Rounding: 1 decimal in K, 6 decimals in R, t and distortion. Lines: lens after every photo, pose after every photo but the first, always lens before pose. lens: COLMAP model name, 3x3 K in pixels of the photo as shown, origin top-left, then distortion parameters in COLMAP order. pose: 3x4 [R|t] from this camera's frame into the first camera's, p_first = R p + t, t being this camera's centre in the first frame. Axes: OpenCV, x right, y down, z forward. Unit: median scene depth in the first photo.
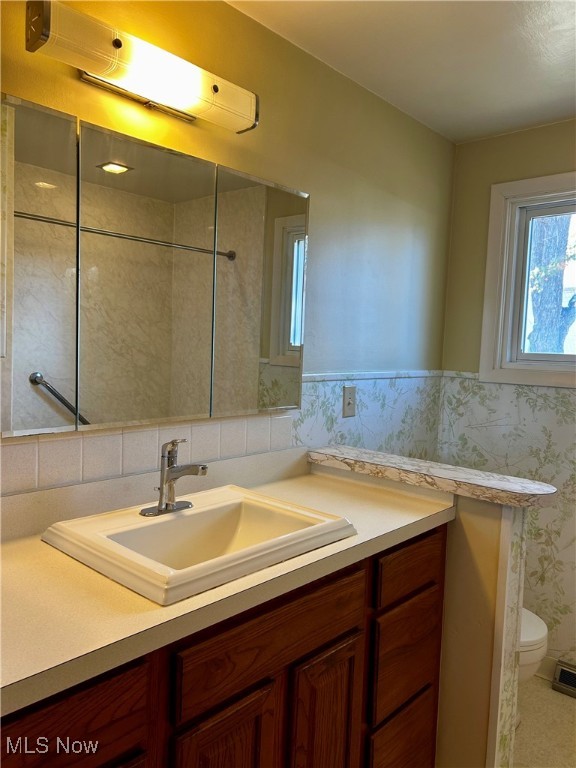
lens RADIAL K [[576.4, 0, 284.0], [0, 576.4, 383.6], [0, 0, 1]] dist [0.040310, -0.042062]
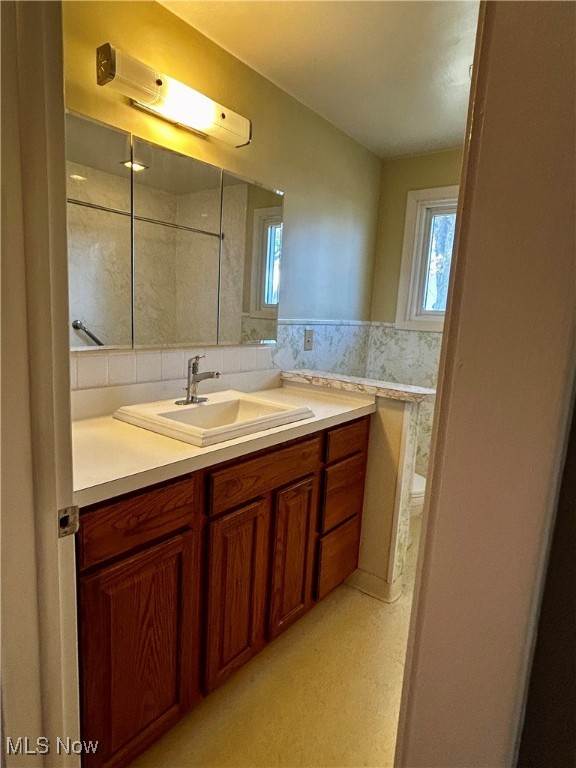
lens RADIAL K [[440.3, 0, 288.8], [0, 440.3, 382.5], [0, 0, 1]] dist [0.000686, -0.002239]
pose [[0.996429, 0.005004, 0.084291, -0.041256], [-0.012857, 0.995595, 0.092872, 0.049670], [-0.083455, -0.093624, 0.992104, -0.159658]]
